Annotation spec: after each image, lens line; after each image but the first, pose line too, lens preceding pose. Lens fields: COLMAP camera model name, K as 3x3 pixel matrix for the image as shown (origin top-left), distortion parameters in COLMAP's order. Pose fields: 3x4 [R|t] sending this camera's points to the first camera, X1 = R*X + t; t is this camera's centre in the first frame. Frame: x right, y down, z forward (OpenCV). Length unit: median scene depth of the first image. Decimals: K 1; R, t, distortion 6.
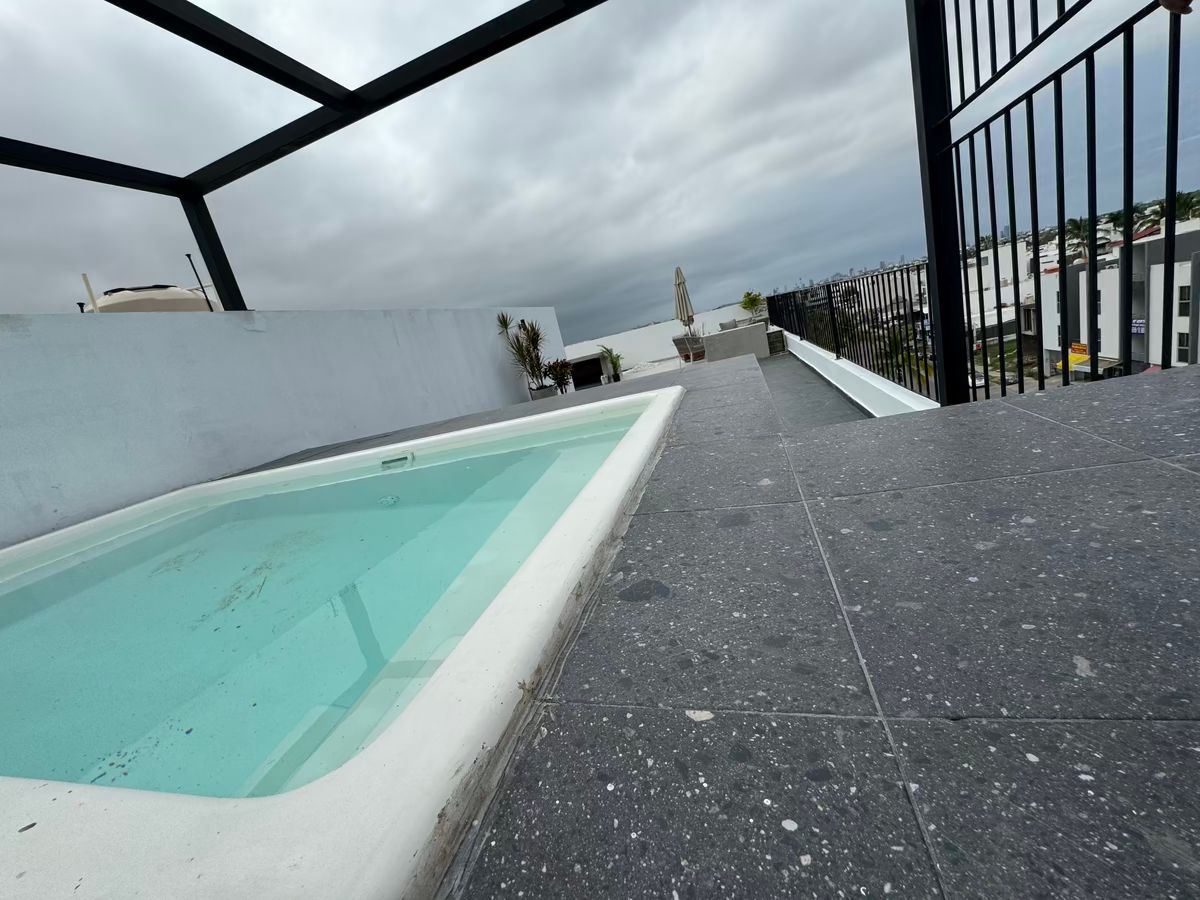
lens RADIAL K [[480.1, 0, 600.0], [0, 480.1, 446.4], [0, 0, 1]] dist [-0.004847, 0.001534]
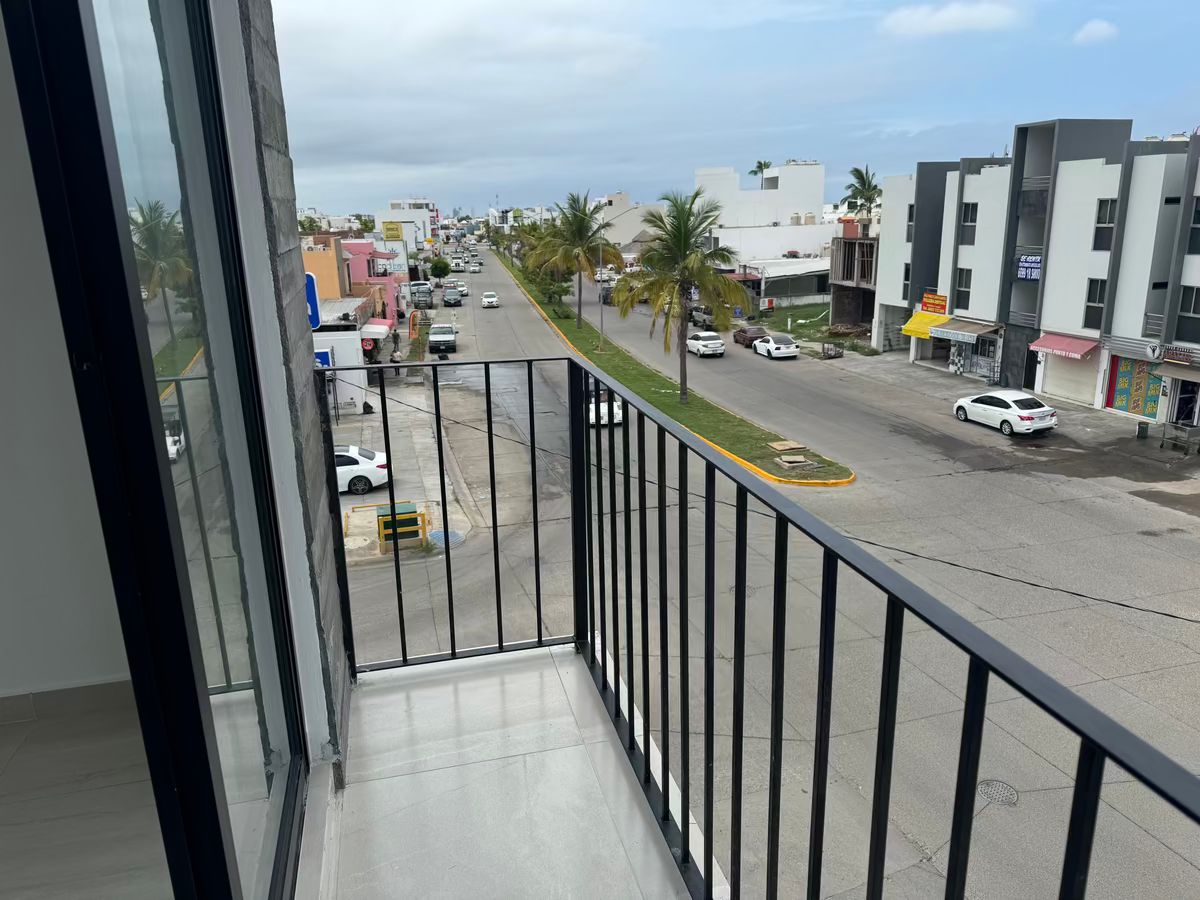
lens RADIAL K [[848.6, 0, 590.2], [0, 848.6, 438.0], [0, 0, 1]] dist [0.037938, -0.045249]
pose [[0.860209, 0.090265, 0.501888, 0.704837], [-0.073570, 0.995880, -0.053014, 0.288915], [-0.504606, 0.008680, 0.863306, 1.798782]]
